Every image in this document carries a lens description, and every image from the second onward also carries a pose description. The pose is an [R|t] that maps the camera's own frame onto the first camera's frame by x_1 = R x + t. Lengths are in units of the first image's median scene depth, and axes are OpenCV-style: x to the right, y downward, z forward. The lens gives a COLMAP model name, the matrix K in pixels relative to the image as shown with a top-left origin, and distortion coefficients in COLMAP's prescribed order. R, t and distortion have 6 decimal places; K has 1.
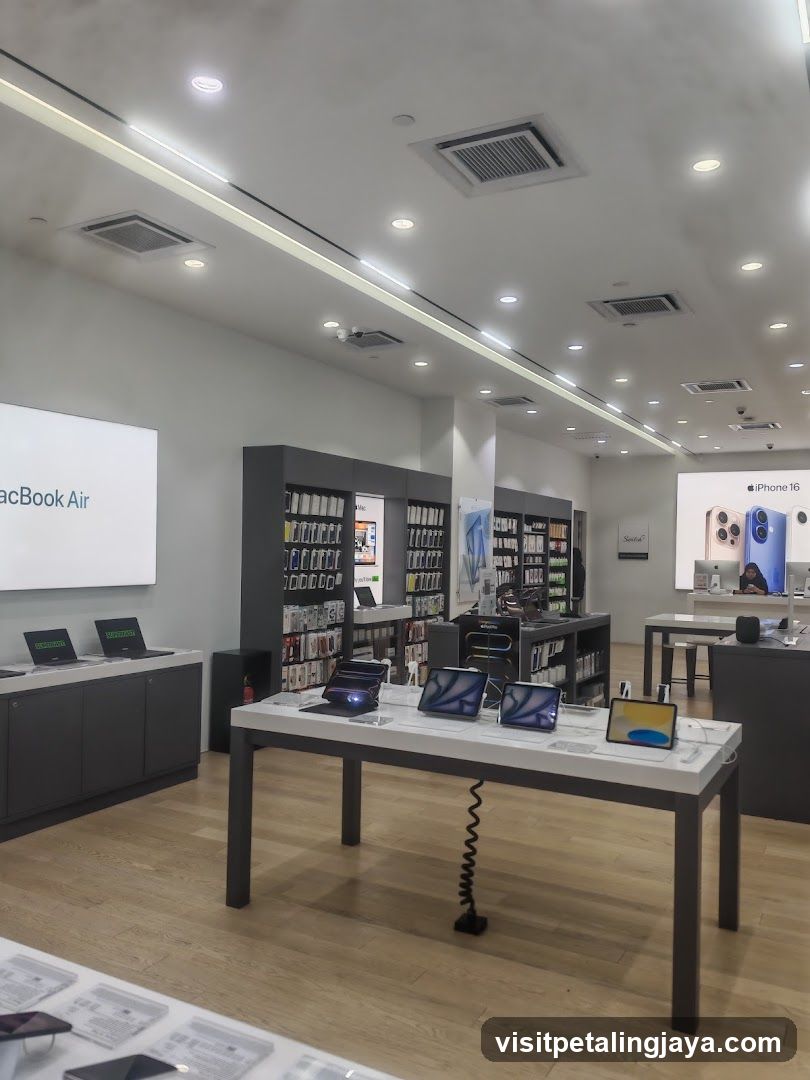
lens RADIAL K [[837.9, 0, 405.0], [0, 837.9, 540.0], [0, 0, 1]] dist [0.000391, -0.002697]
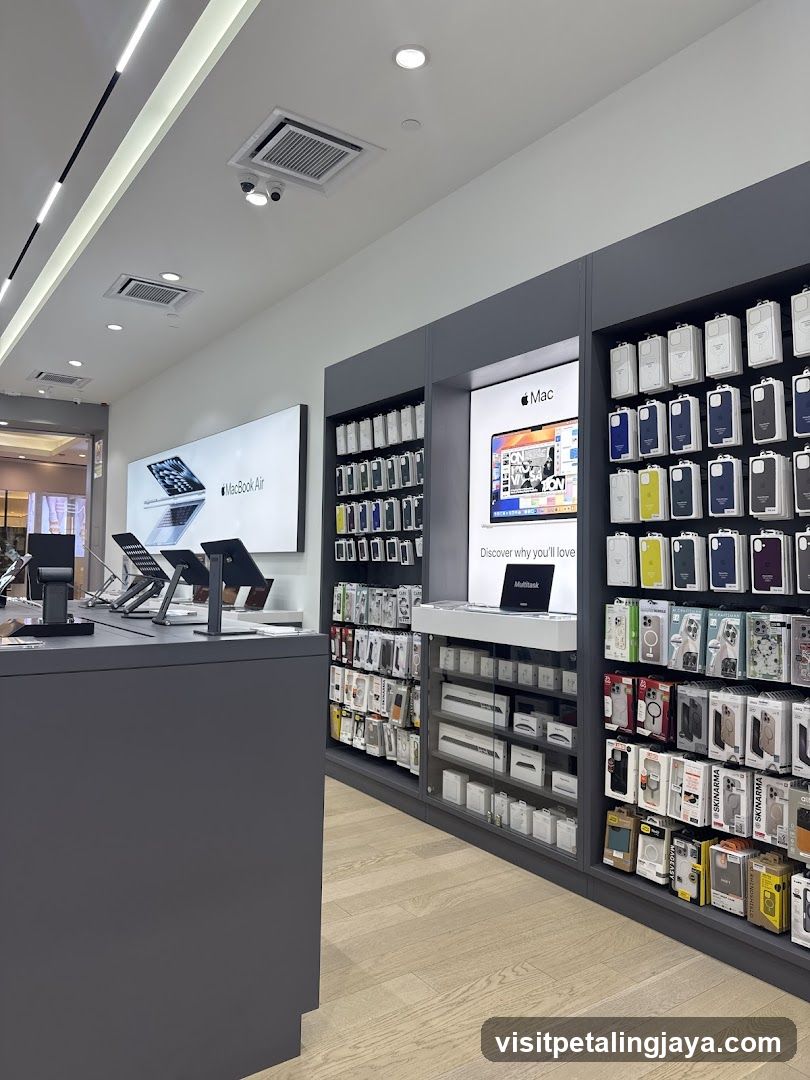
lens RADIAL K [[767.3, 0, 405.0], [0, 767.3, 540.0], [0, 0, 1]] dist [0.073210, -0.153422]
pose [[-0.450417, -0.048984, -0.891474, 0.424790], [-0.007195, 0.998661, -0.051239, 0.074929], [0.892790, -0.016665, -0.450166, 1.345690]]
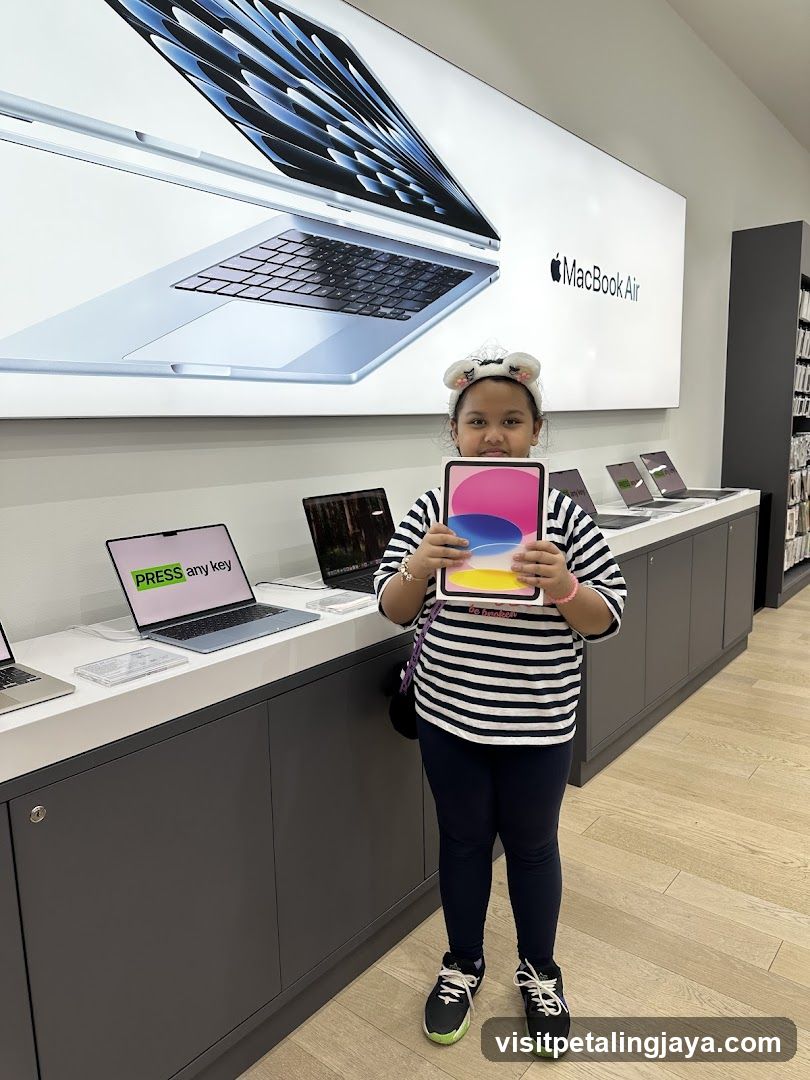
lens RADIAL K [[767.3, 0, 405.0], [0, 767.3, 540.0], [0, 0, 1]] dist [0.073210, -0.153422]
pose [[0.981439, 0.000337, -0.191772, -0.358714], [0.033710, 0.984125, 0.174247, 0.035337], [0.188786, -0.177477, 0.965848, 0.204548]]
